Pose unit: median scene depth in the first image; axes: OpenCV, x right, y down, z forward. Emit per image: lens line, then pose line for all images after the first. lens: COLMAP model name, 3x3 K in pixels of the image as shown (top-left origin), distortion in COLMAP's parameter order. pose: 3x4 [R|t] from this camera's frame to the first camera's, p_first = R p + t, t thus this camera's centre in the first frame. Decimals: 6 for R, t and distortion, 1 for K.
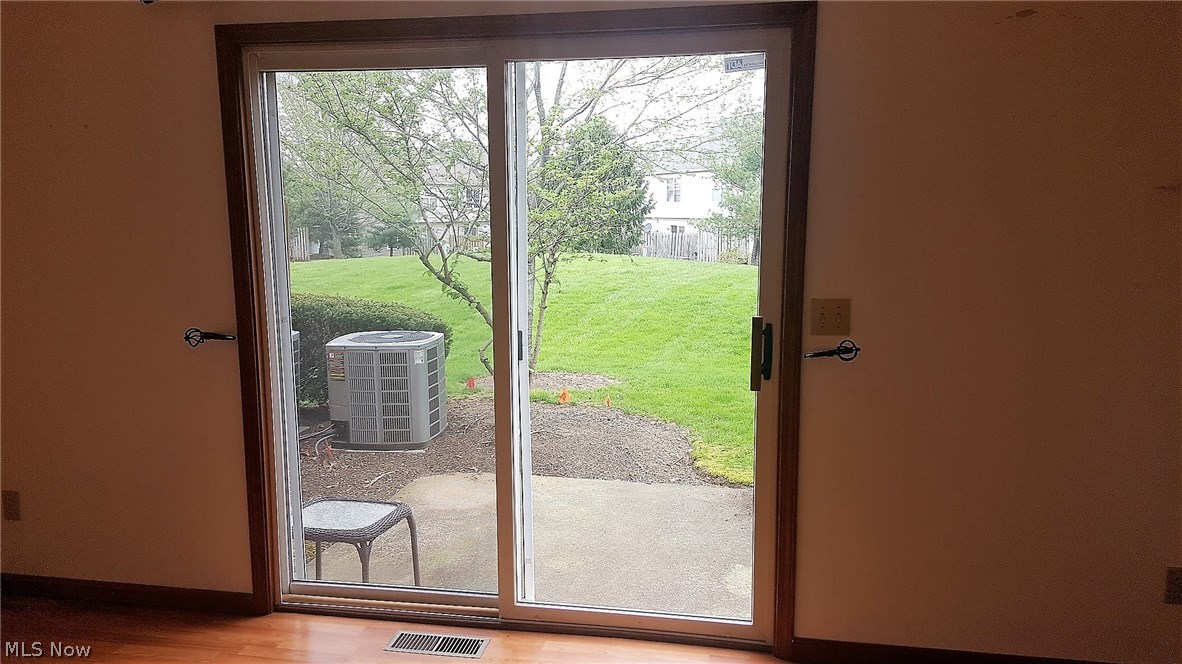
lens RADIAL K [[879.7, 0, 595.0], [0, 879.7, 349.2], [0, 0, 1]] dist [0.131135, -0.276034]
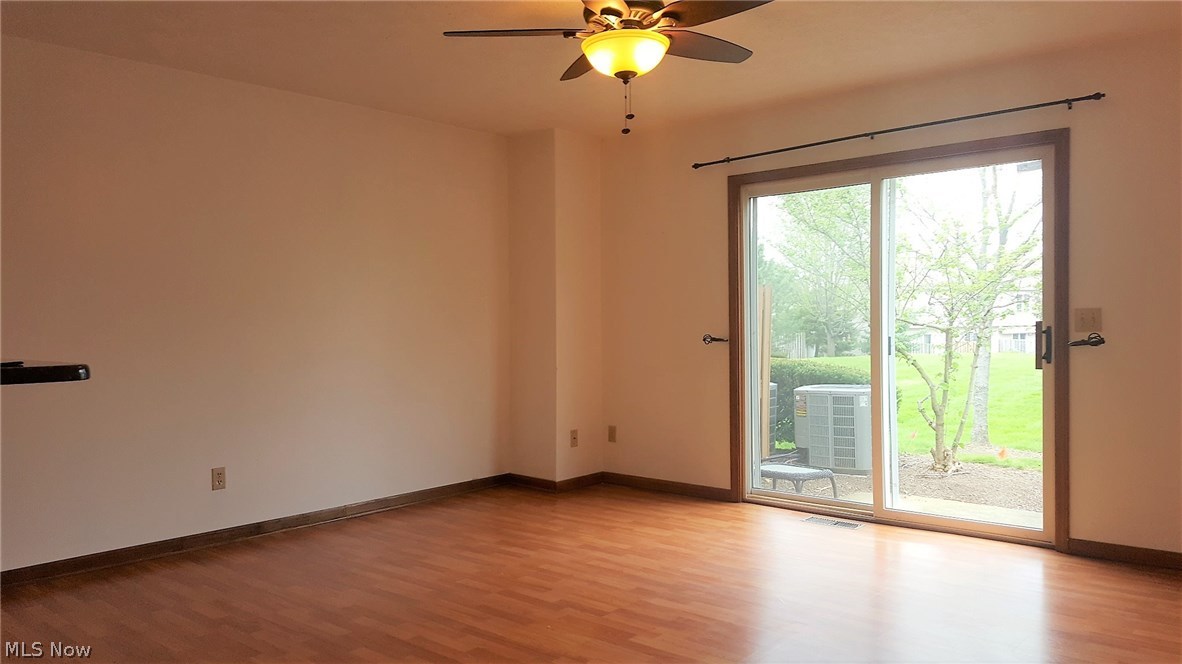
lens RADIAL K [[879.7, 0, 595.0], [0, 879.7, 349.2], [0, 0, 1]] dist [0.131135, -0.276034]
pose [[0.854580, 0.006508, -0.519279, 0.270457], [-0.070385, 0.992147, -0.103398, 0.187485], [0.514528, 0.124911, 0.848327, -0.601493]]
